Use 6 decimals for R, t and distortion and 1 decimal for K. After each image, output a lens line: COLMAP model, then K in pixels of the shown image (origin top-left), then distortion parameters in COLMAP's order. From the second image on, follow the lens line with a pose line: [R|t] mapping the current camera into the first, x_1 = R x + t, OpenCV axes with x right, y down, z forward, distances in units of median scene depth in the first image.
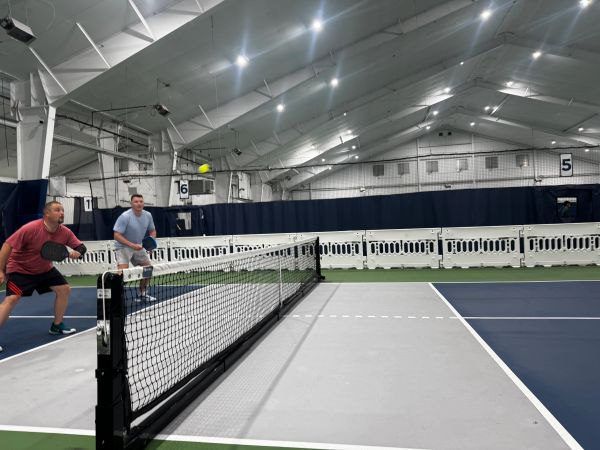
lens RADIAL K [[433.5, 0, 298.4], [0, 433.5, 224.3], [0, 0, 1]] dist [0.059674, -0.063186]
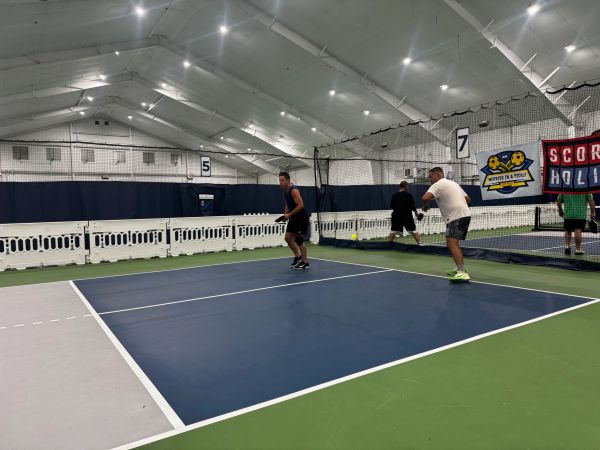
lens RADIAL K [[433.5, 0, 300.8], [0, 433.5, 226.1], [0, 0, 1]] dist [0.059674, -0.063186]
pose [[0.698537, -0.012617, 0.715463, -0.049426], [-0.000731, 0.999831, 0.018346, 0.002062], [-0.715574, -0.013338, 0.698410, 0.012093]]
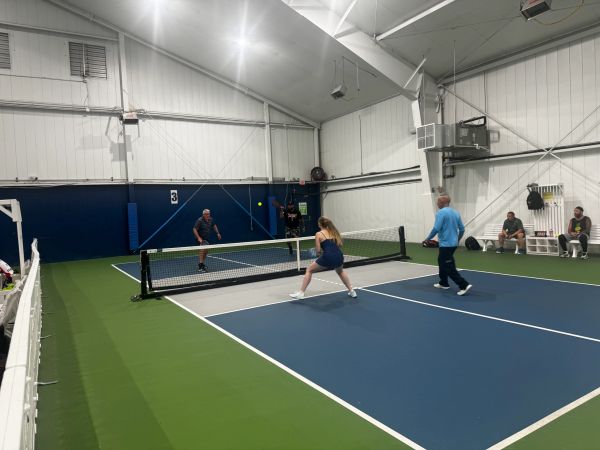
lens RADIAL K [[433.5, 0, 300.8], [0, 433.5, 222.7], [0, 0, 1]] dist [0.059674, -0.063186]
pose [[0.724646, -0.026391, 0.688615, 0.368611], [0.016571, 0.999645, 0.020873, -0.017083], [-0.688922, -0.003715, 0.724826, 0.589829]]
